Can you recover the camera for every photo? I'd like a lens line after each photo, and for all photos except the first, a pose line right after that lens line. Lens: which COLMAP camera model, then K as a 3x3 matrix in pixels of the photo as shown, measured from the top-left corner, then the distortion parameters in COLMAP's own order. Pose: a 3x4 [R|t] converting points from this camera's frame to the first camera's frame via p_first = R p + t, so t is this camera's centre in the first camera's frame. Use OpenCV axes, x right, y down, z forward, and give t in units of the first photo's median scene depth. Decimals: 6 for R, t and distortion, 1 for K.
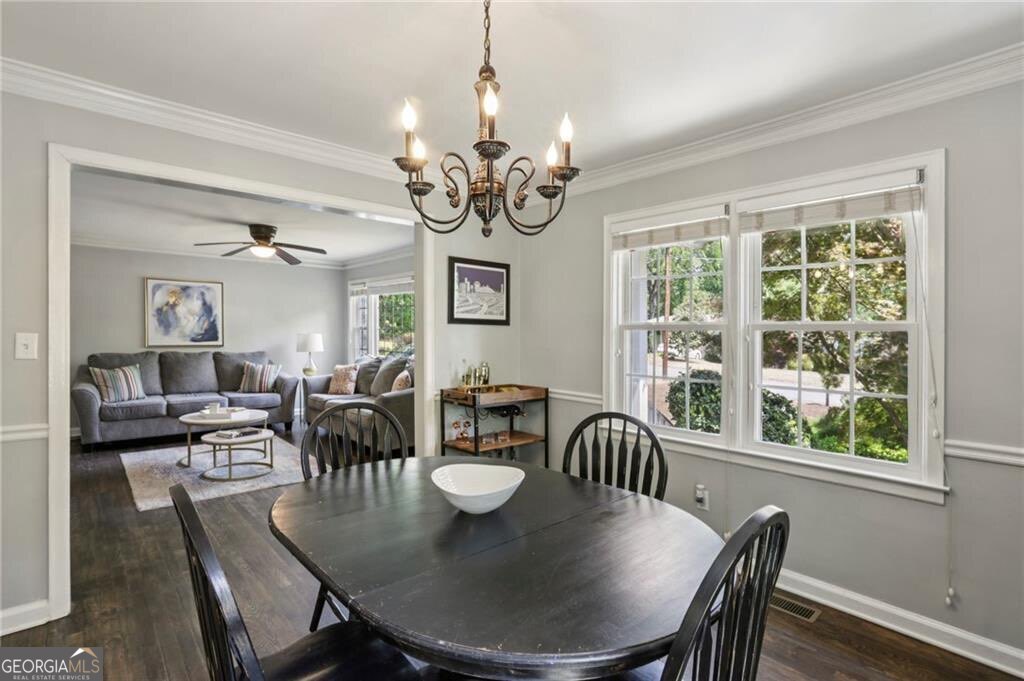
lens RADIAL K [[498.1, 0, 511.2], [0, 498.1, 338.8], [0, 0, 1]] dist [-0.048379, 0.028265]
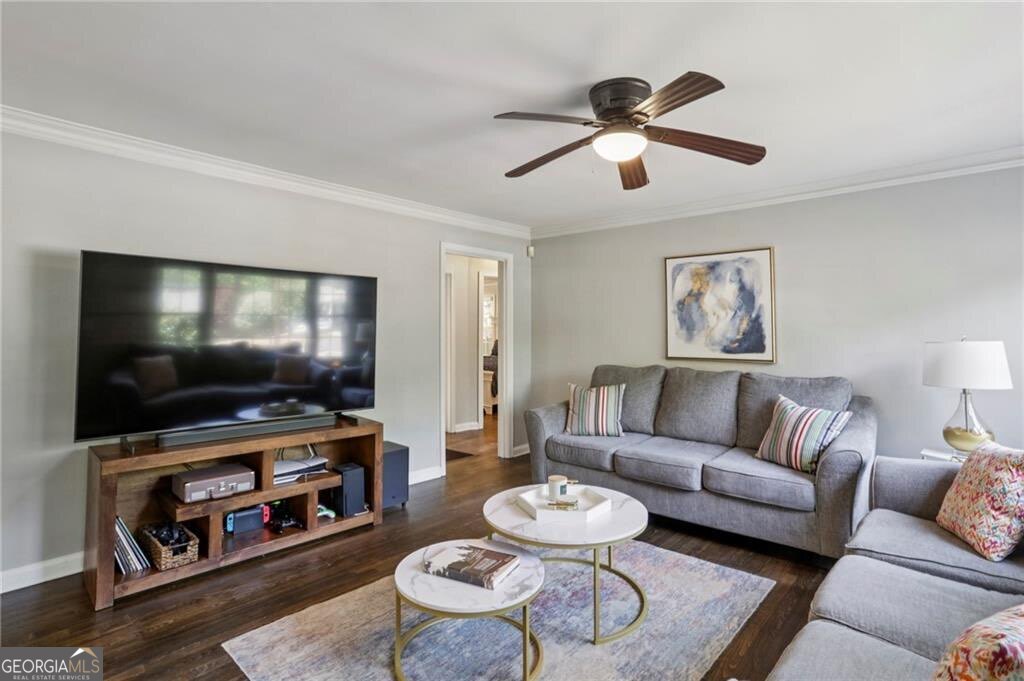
lens RADIAL K [[511.0, 0, 514.4], [0, 511.0, 306.8], [0, 0, 1]] dist [-0.043767, 0.031515]
pose [[0.101114, -0.058340, -0.993163, -0.056449], [-0.013110, 0.998114, -0.059966, -0.009944], [0.994788, 0.019084, 0.100159, 0.692529]]
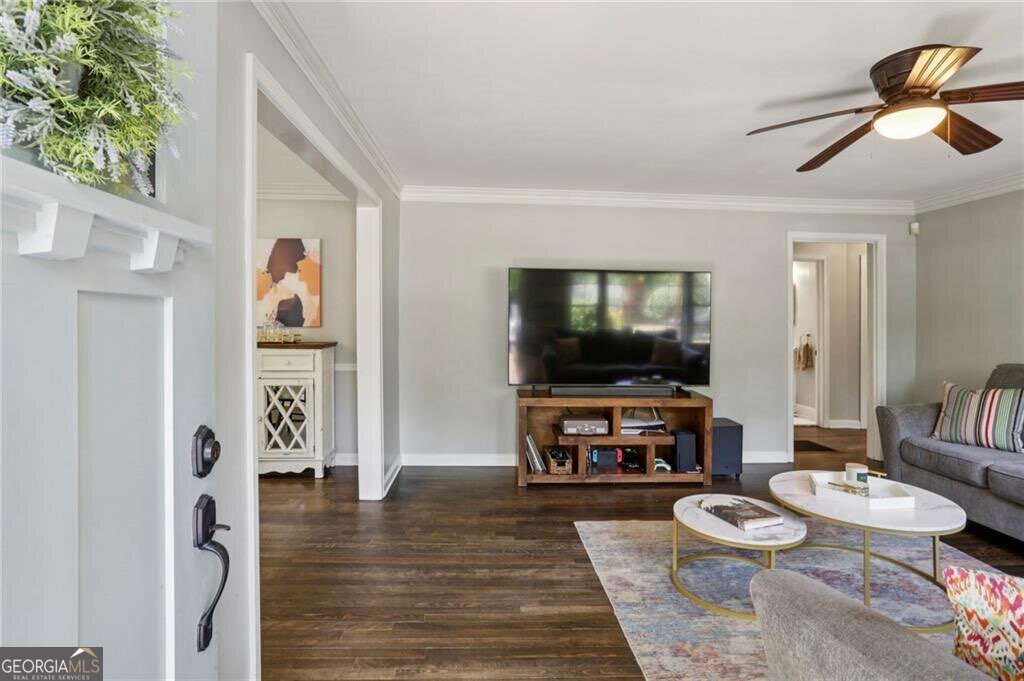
lens RADIAL K [[511.0, 0, 514.4], [0, 511.0, 306.8], [0, 0, 1]] dist [-0.043767, 0.031515]
pose [[-0.620275, -0.035305, -0.783589, 0.025175], [-0.026616, 0.999359, -0.023958, -0.008157], [0.783933, 0.005995, -0.620817, 0.804946]]
